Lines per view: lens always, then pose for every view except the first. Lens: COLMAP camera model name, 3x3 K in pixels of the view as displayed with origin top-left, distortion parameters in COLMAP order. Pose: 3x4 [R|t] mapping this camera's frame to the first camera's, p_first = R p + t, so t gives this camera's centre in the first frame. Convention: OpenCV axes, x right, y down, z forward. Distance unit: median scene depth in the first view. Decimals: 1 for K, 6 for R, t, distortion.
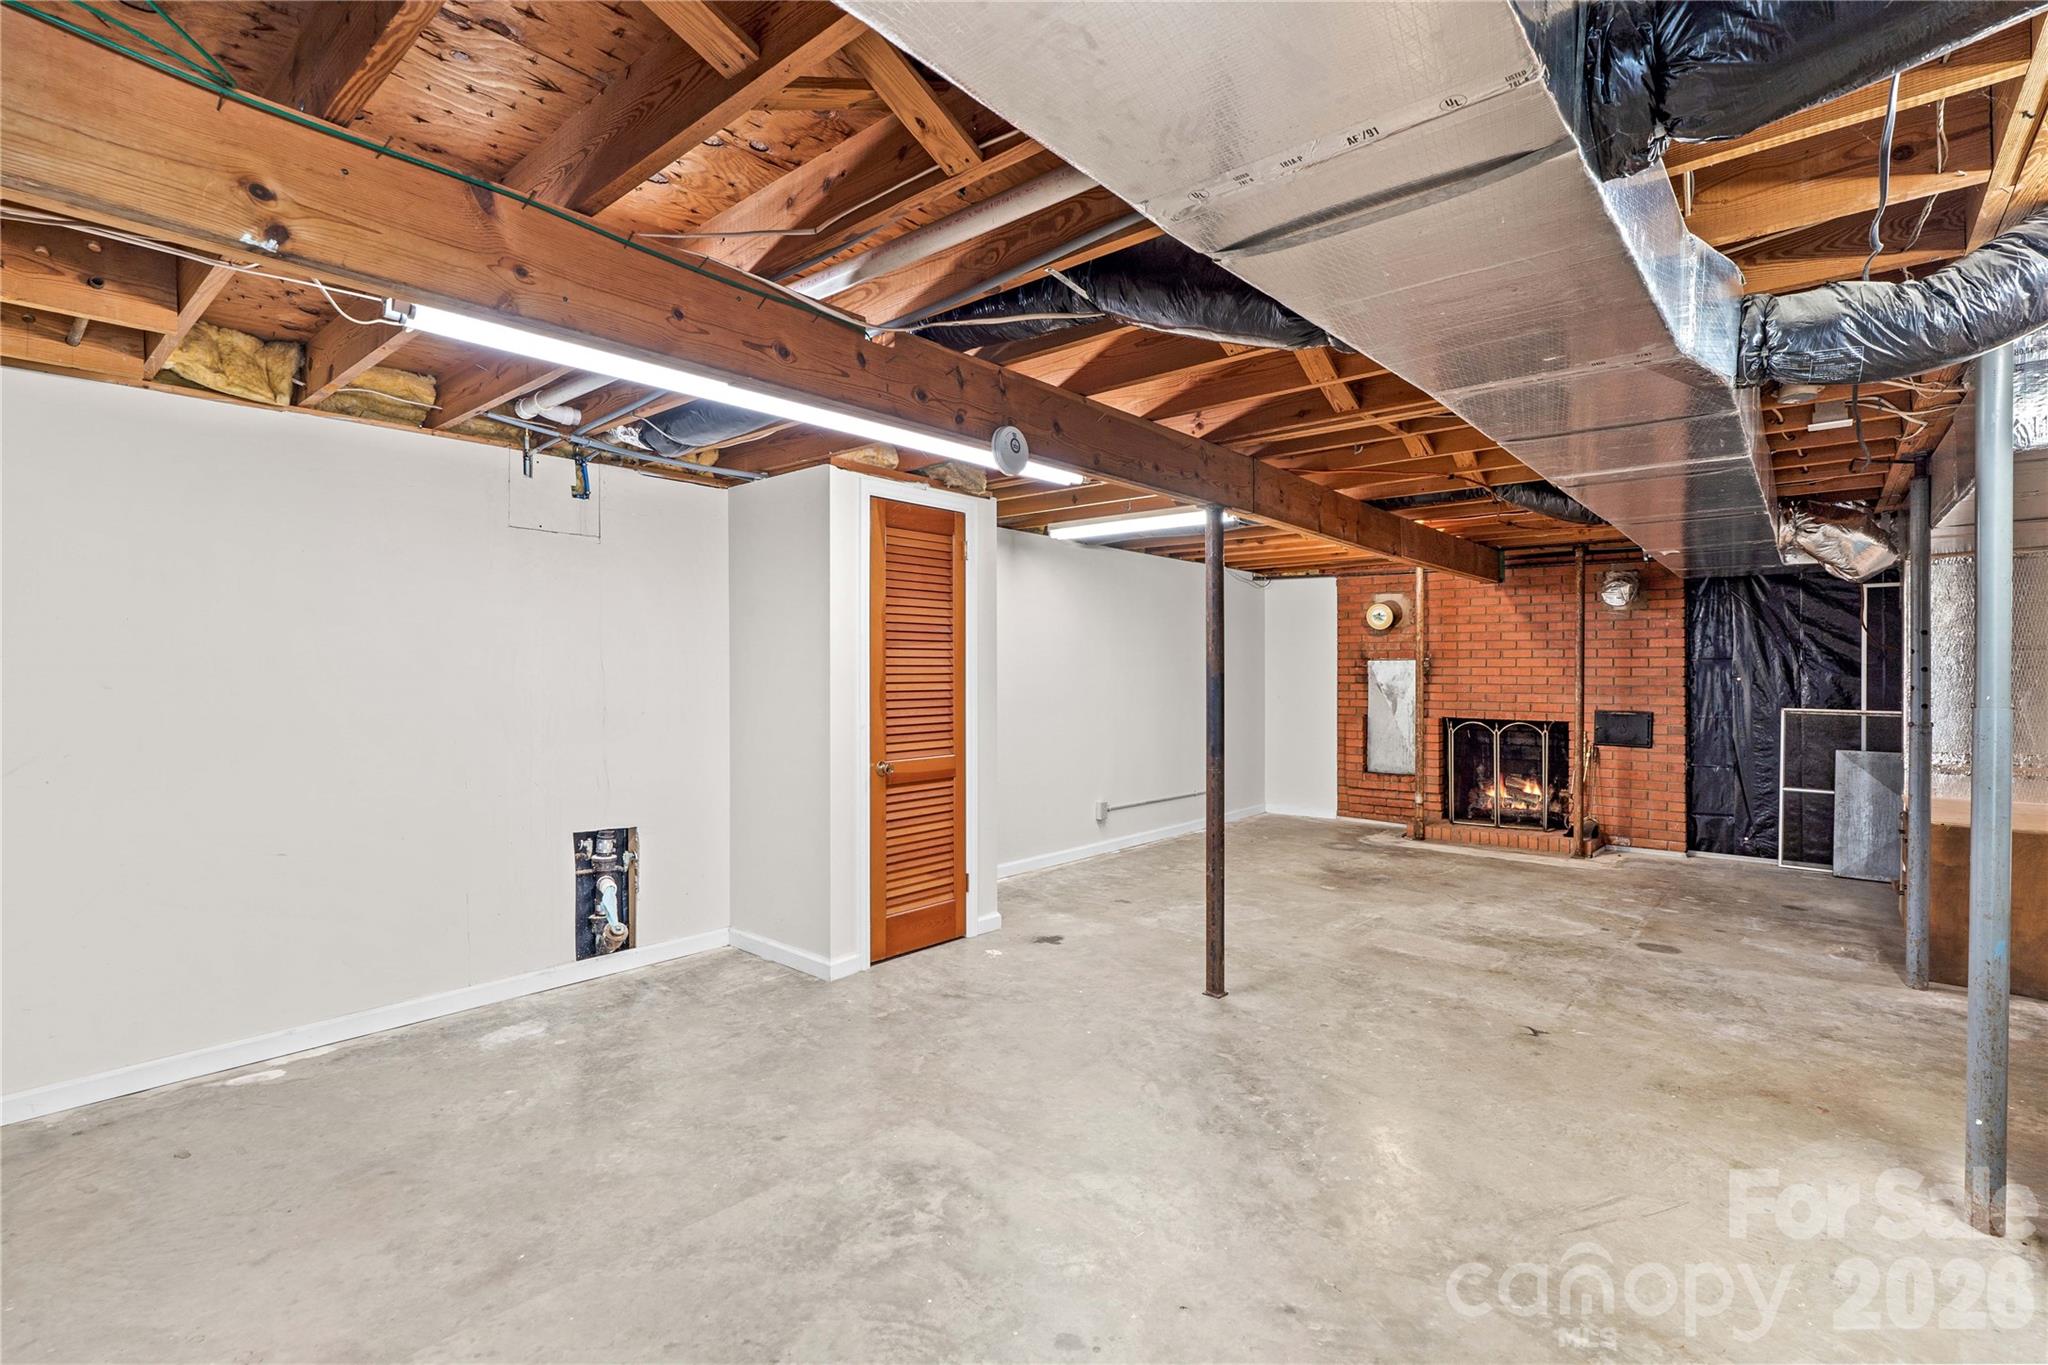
lens RADIAL K [[942.6, 0, 1011.5], [0, 942.6, 693.1], [0, 0, 1]] dist [-0.014539, 0.002413]
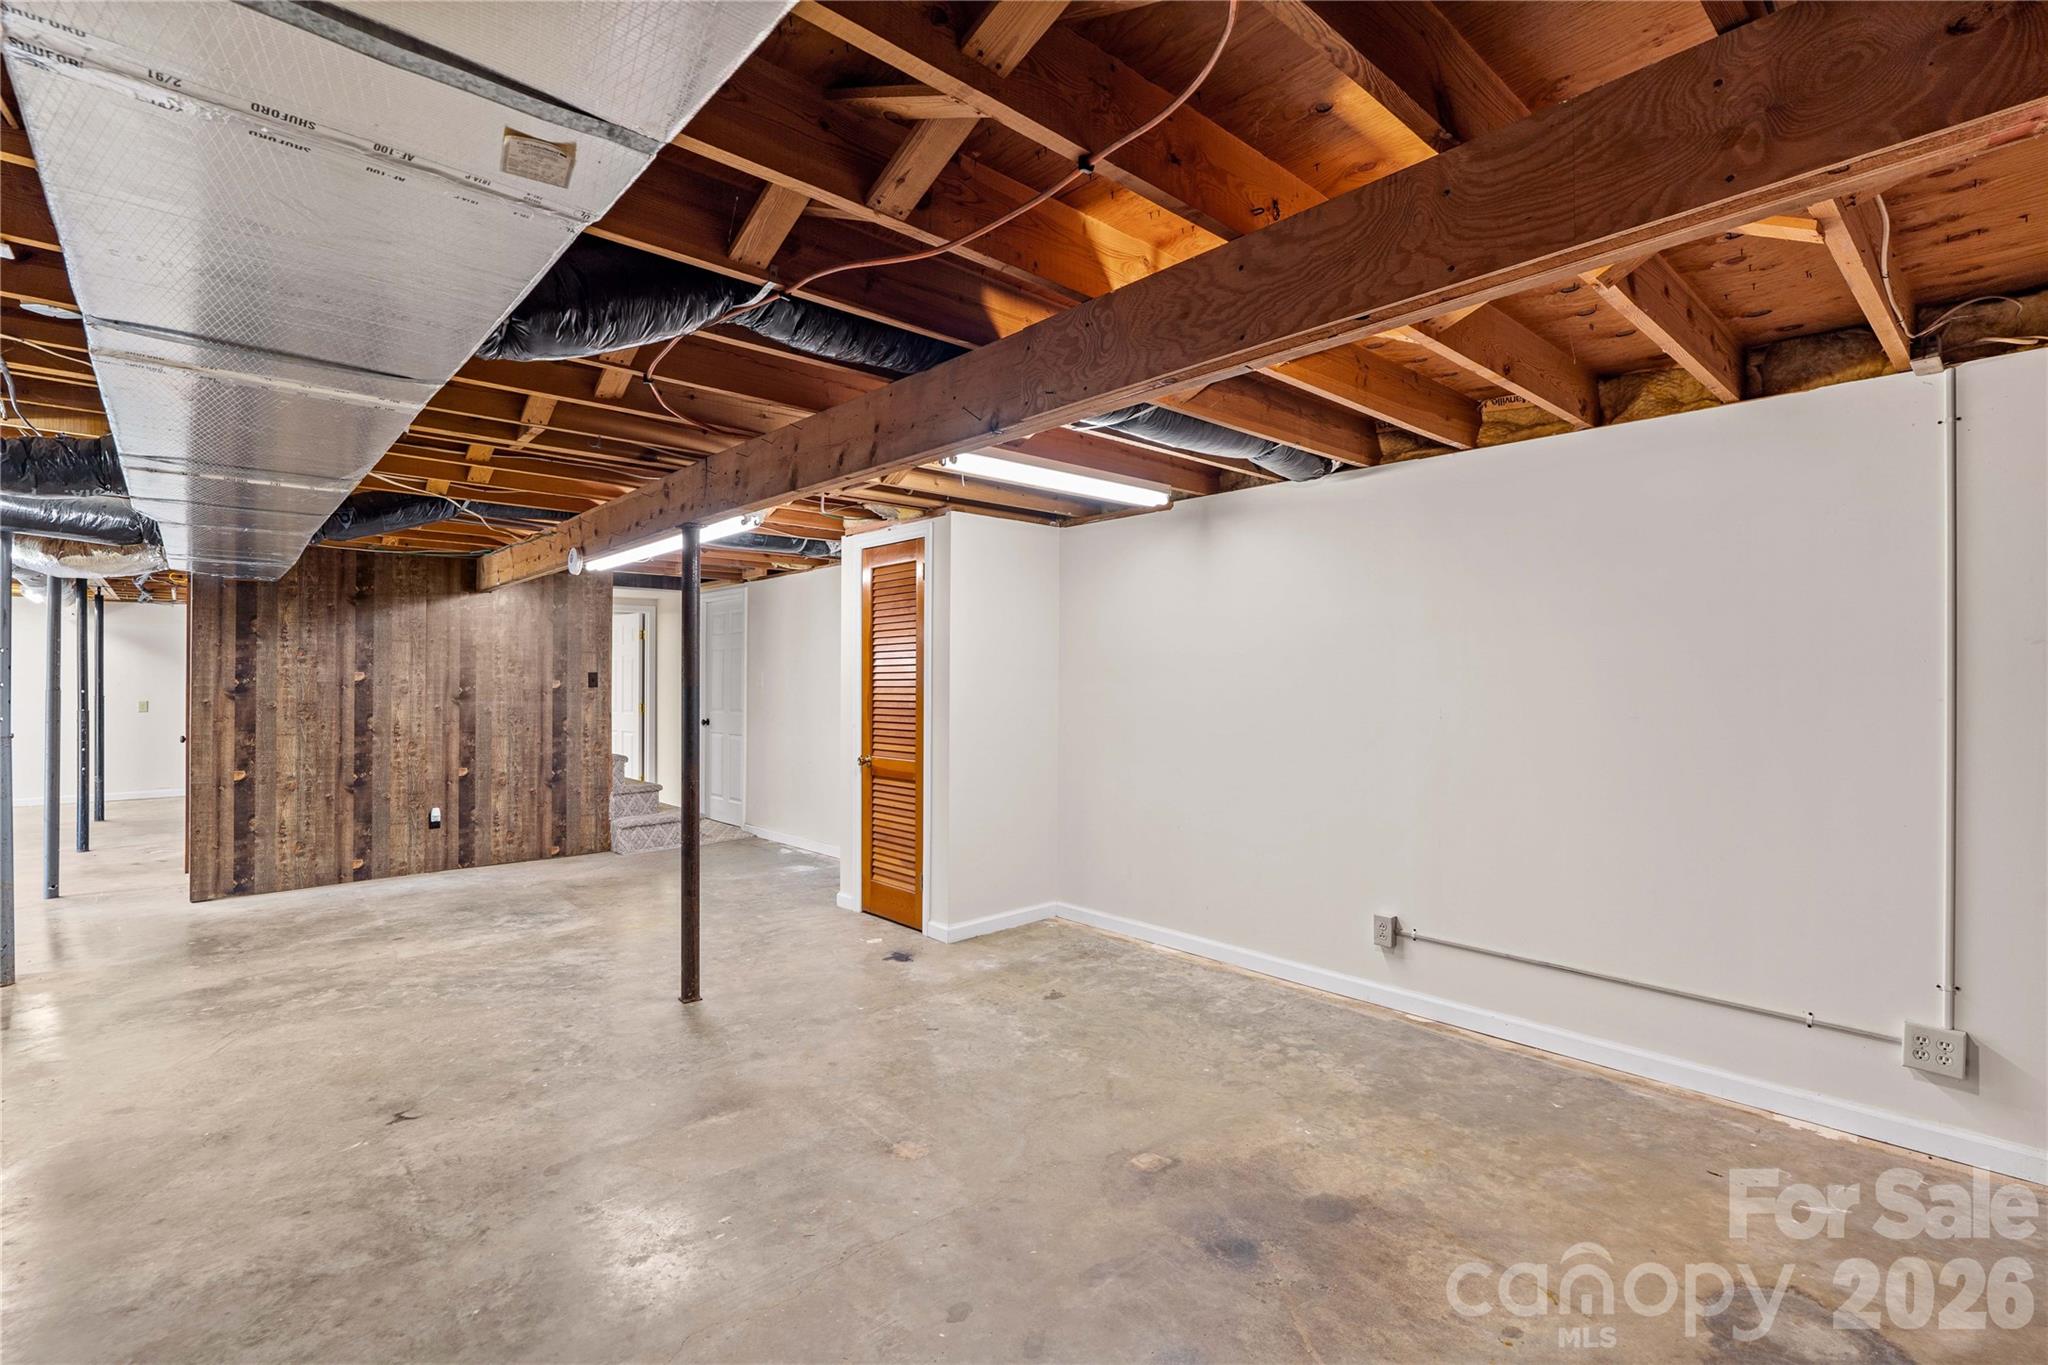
lens RADIAL K [[942.6, 0, 1036.3], [0, 942.6, 683.6], [0, 0, 1]] dist [-0.014539, 0.002413]
pose [[-0.121731, -0.000671, -0.992563, 1.131437], [-0.021851, 0.999759, 0.002004, -0.032694], [0.992323, 0.021932, -0.121717, 1.421933]]
